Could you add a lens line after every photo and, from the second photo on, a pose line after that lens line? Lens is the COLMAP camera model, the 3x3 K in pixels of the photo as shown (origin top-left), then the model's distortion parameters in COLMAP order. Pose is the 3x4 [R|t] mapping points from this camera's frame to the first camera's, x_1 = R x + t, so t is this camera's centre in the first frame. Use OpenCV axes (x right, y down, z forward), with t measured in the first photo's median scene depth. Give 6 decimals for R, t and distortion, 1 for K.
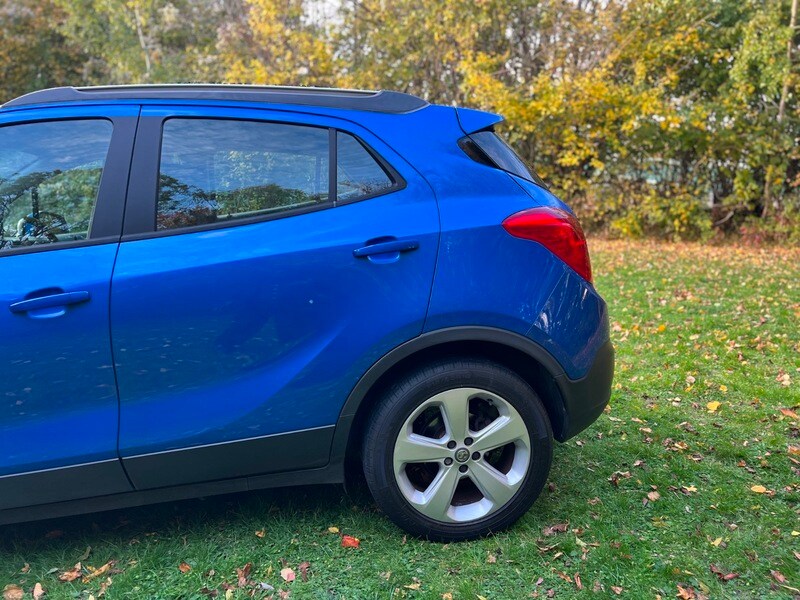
lens RADIAL K [[617.1, 0, 398.6], [0, 617.1, 313.8], [0, 0, 1]] dist [0.053433, -0.056224]
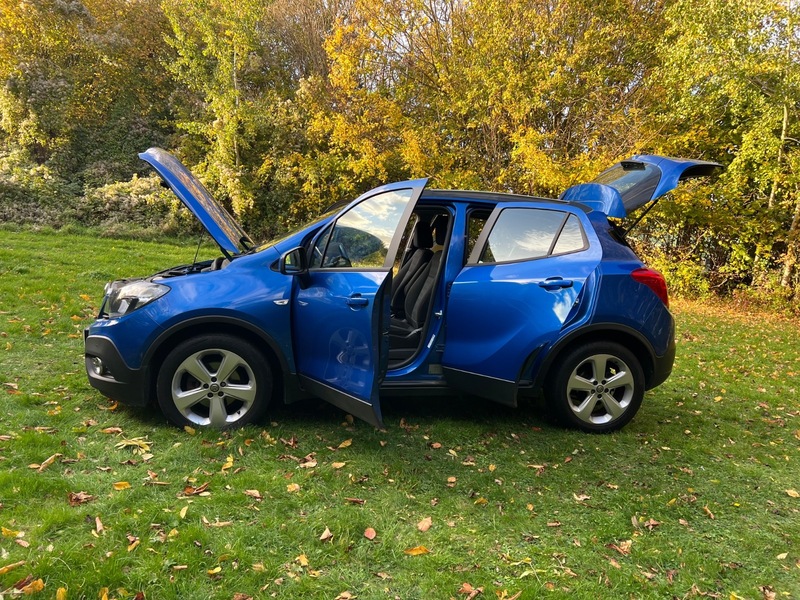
lens RADIAL K [[617.1, 0, 404.1], [0, 617.1, 304.5], [0, 0, 1]] dist [0.053433, -0.056224]
pose [[0.994781, 0.098947, 0.024906, -0.581230], [-0.097035, 0.992894, -0.068884, 0.155193], [-0.031545, 0.066108, 0.997314, -0.946639]]
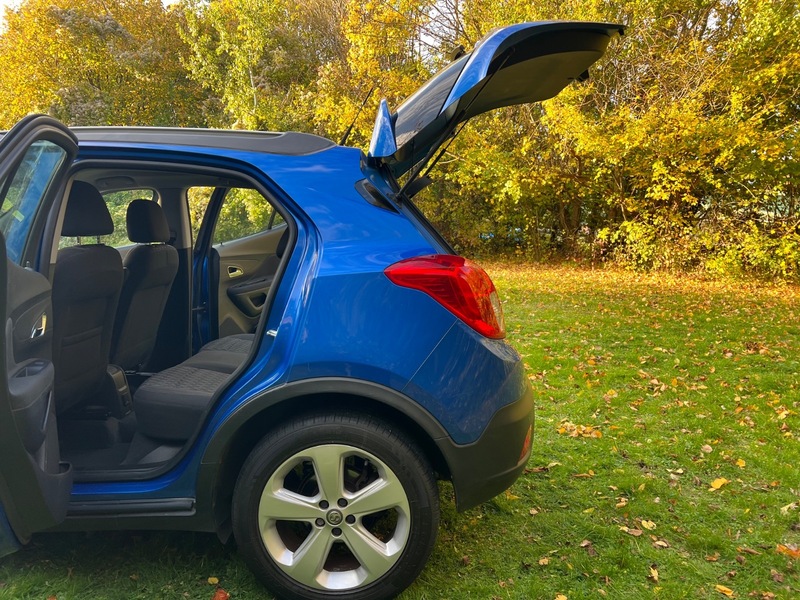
lens RADIAL K [[617.1, 0, 393.5], [0, 617.1, 300.8], [0, 0, 1]] dist [0.053433, -0.056224]
pose [[0.981763, 0.047556, -0.184066, 0.339010], [-0.059261, 0.996520, -0.058620, -0.044493], [0.180637, 0.068459, 0.981164, 0.079582]]
